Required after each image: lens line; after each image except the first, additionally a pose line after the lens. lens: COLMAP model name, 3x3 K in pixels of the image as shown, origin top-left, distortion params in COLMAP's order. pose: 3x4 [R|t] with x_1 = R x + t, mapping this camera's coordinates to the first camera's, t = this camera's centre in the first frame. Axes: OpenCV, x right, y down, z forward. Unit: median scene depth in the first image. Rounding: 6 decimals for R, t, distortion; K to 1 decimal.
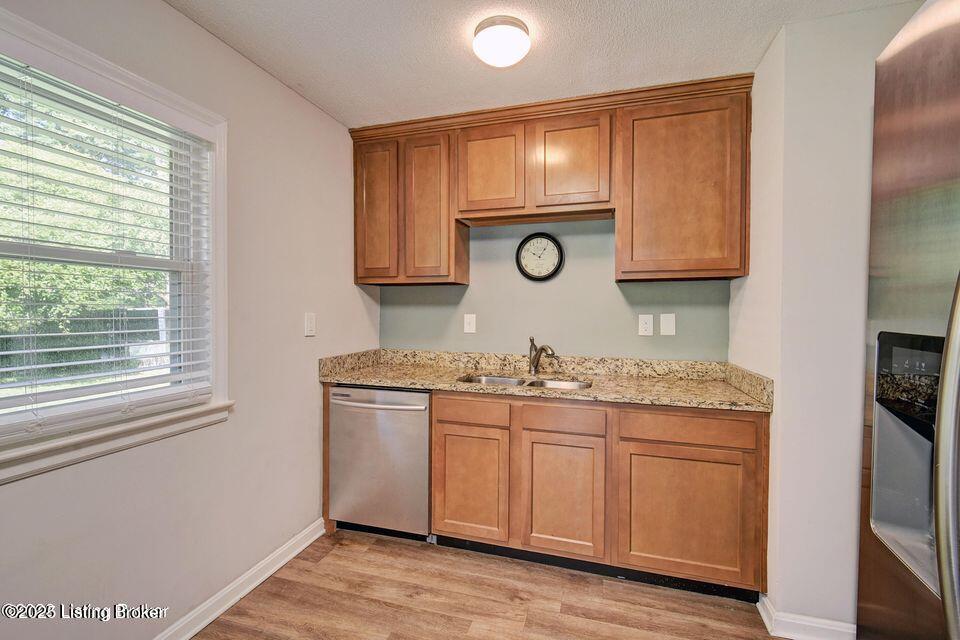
lens RADIAL K [[427.4, 0, 480.0], [0, 427.4, 320.0], [0, 0, 1]] dist [0.000995, -0.000299]
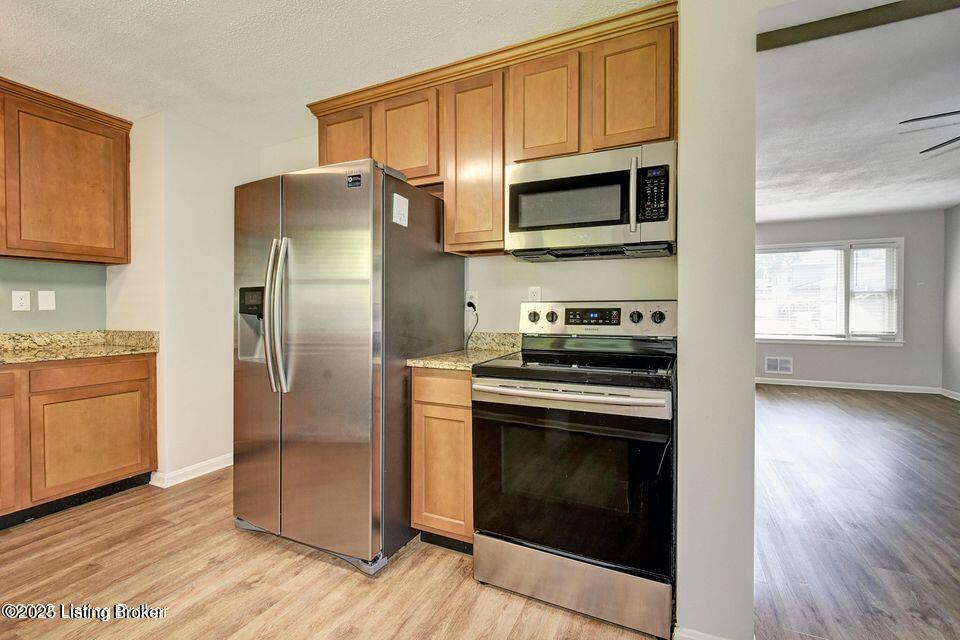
lens RADIAL K [[441.0, 0, 482.2], [0, 441.0, 308.9], [0, 0, 1]] dist [0.000799, -0.006849]
pose [[0.171976, 0.001880, 0.985099, -0.624065], [0.023021, 0.999717, -0.005927, 0.083318], [-0.984832, 0.023697, 0.171884, -0.400426]]
